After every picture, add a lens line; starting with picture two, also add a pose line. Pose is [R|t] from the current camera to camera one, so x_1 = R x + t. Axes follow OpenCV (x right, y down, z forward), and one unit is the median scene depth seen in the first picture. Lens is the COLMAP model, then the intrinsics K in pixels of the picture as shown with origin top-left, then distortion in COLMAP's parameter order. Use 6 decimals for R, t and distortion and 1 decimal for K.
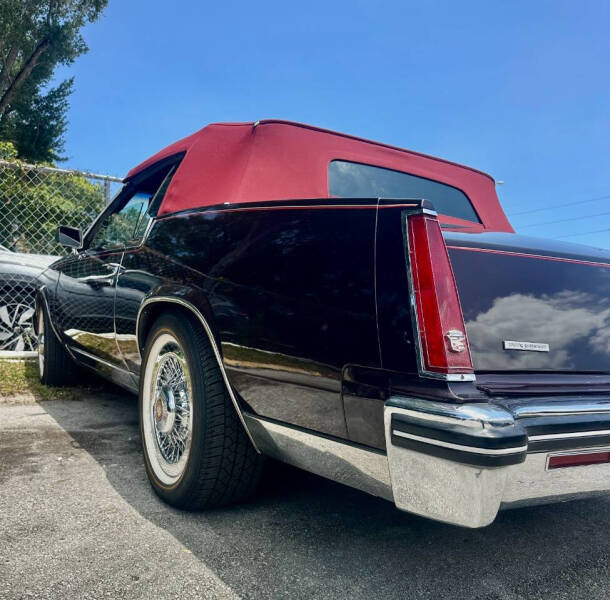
lens RADIAL K [[586.2, 0, 303.0], [0, 586.2, 396.0], [0, 0, 1]] dist [0.008252, 0.000000]
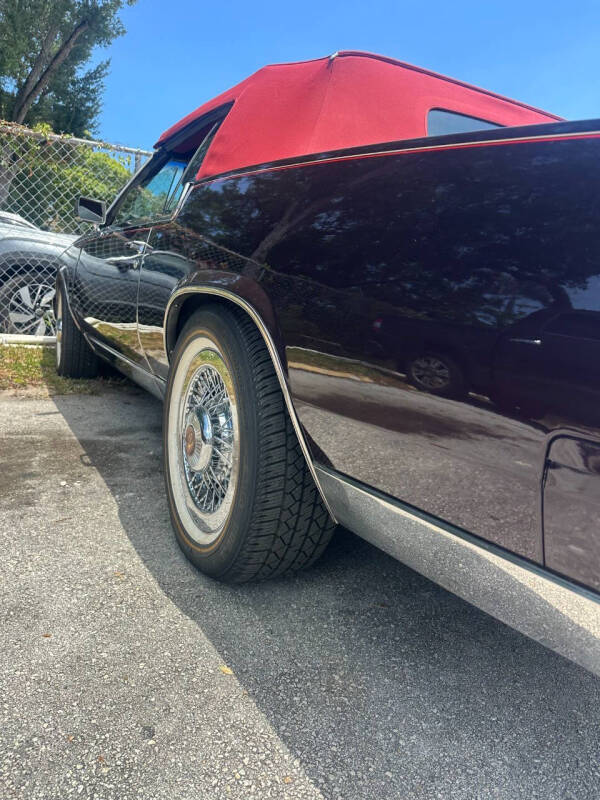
lens RADIAL K [[575.3, 0, 301.0], [0, 575.3, 382.4], [0, 0, 1]] dist [0.019923, -0.021836]
pose [[0.998628, 0.035435, -0.038547, -0.059604], [-0.035324, 0.999370, 0.003543, -0.041267], [0.038648, -0.002176, 0.999251, 0.207417]]
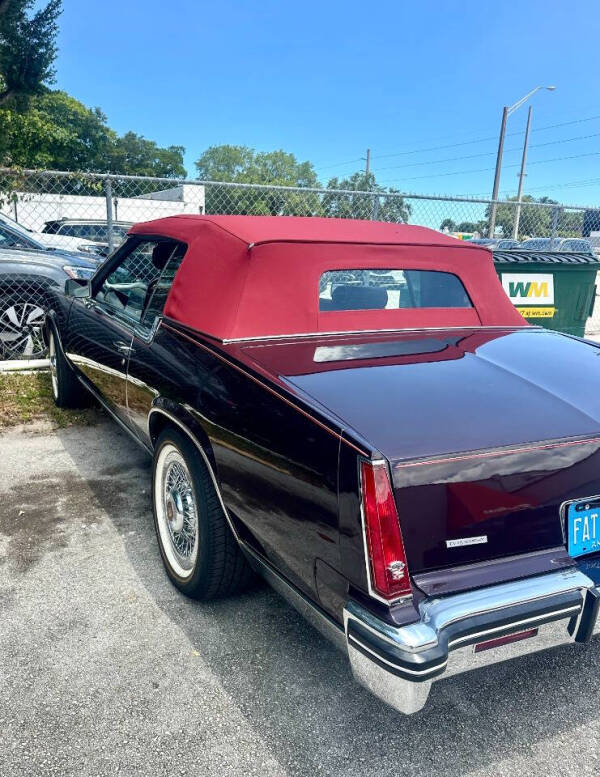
lens RADIAL K [[633.1, 0, 270.1], [0, 633.1, 415.7], [0, 0, 1]] dist [0.045065, -0.050205]
pose [[0.996612, -0.001946, -0.082221, 0.037379], [0.012280, 0.992035, 0.125365, -0.229784], [0.081322, -0.125950, 0.988698, -0.132891]]
